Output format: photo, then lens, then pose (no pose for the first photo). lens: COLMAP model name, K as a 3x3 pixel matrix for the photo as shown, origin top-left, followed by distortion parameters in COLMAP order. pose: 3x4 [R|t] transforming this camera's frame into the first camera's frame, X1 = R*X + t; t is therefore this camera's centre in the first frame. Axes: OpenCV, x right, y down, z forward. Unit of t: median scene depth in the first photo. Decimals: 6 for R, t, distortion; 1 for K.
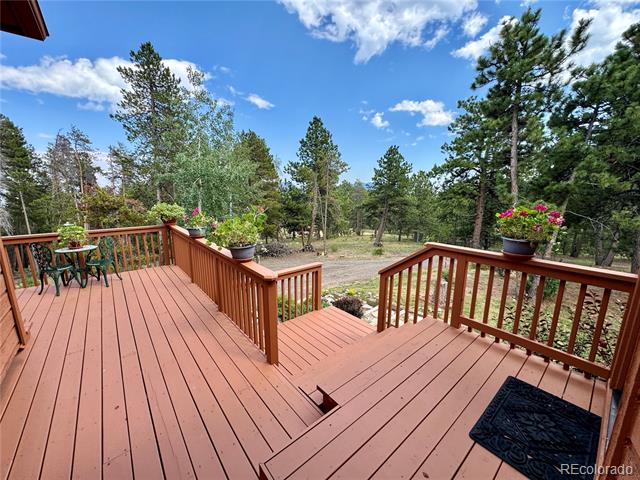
lens RADIAL K [[254.0, 0, 320.0], [0, 254.0, 240.0], [0, 0, 1]] dist [0.001088, 0.000110]
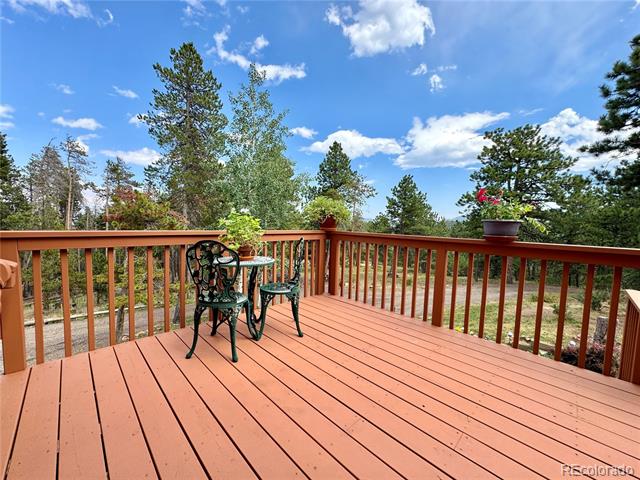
lens RADIAL K [[257.1, 0, 320.0], [0, 257.1, 240.0], [0, 0, 1]] dist [-0.000208, 0.000001]
pose [[0.996396, 0.019858, 0.082472, -0.147873], [-0.009419, 0.992100, -0.125096, 0.009891], [-0.084305, 0.123868, 0.988711, 0.080917]]
